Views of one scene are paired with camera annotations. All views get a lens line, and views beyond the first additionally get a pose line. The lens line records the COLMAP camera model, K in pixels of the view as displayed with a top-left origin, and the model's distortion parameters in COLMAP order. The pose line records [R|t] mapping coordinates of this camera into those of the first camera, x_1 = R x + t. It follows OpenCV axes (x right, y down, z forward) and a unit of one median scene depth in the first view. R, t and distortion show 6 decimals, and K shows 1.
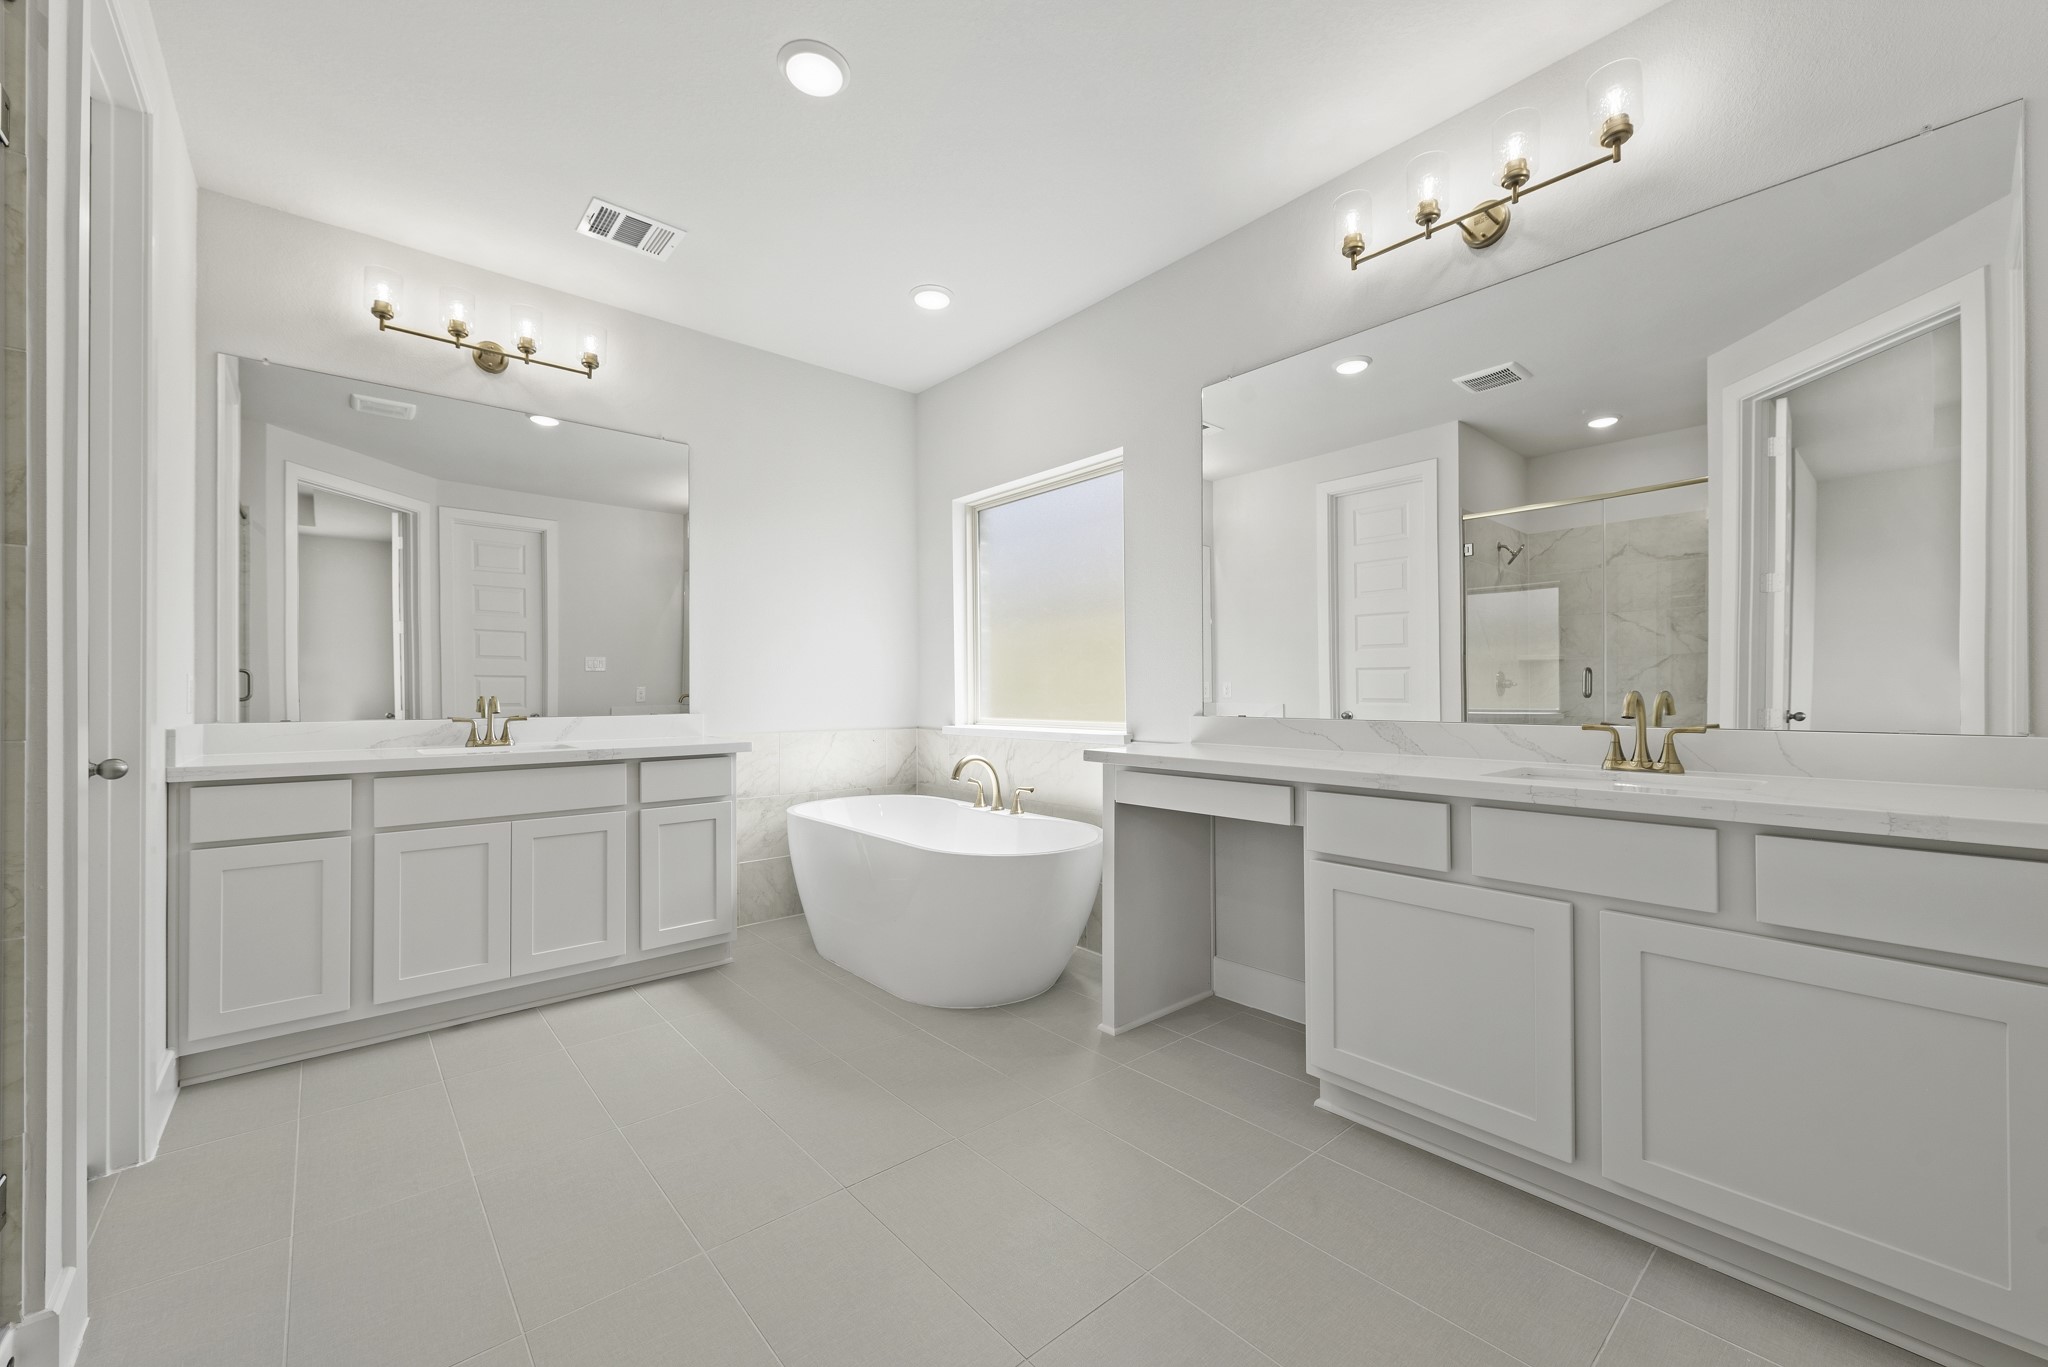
lens RADIAL K [[798.0, 0, 1027.7], [0, 798.0, 681.5], [0, 0, 1]] dist [0.001996, -0.000242]
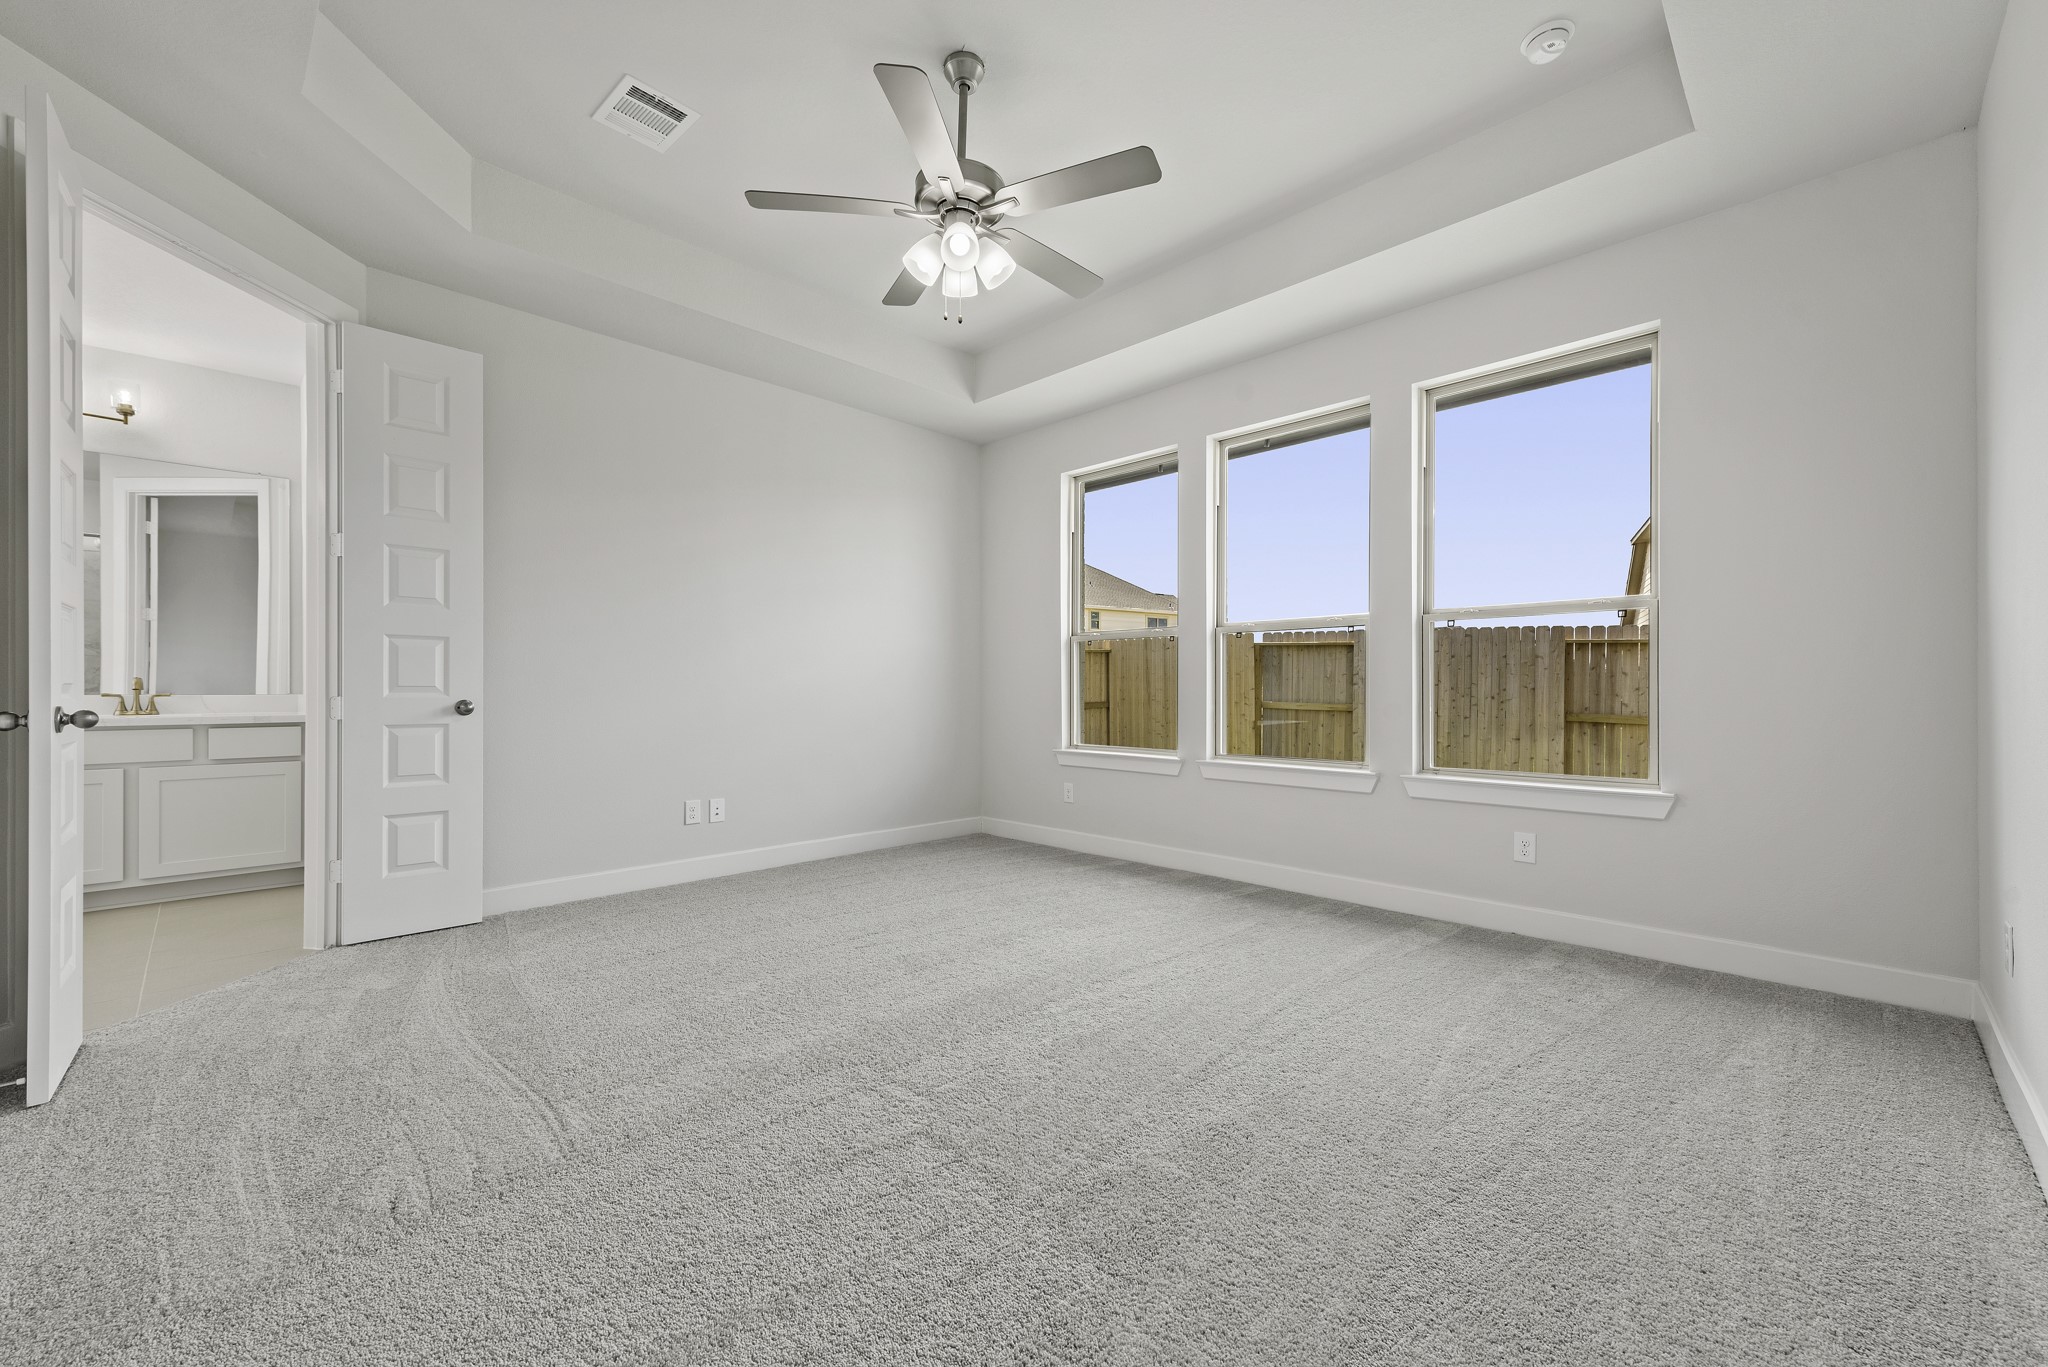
lens RADIAL K [[810.7, 0, 1022.1], [0, 810.7, 671.6], [0, 0, 1]] dist [0.009855, -0.003526]
pose [[-0.078186, 0.005891, 0.996921, -1.584499], [-0.009433, 0.999933, -0.006648, -0.012069], [-0.996894, -0.009924, -0.078125, -1.185329]]
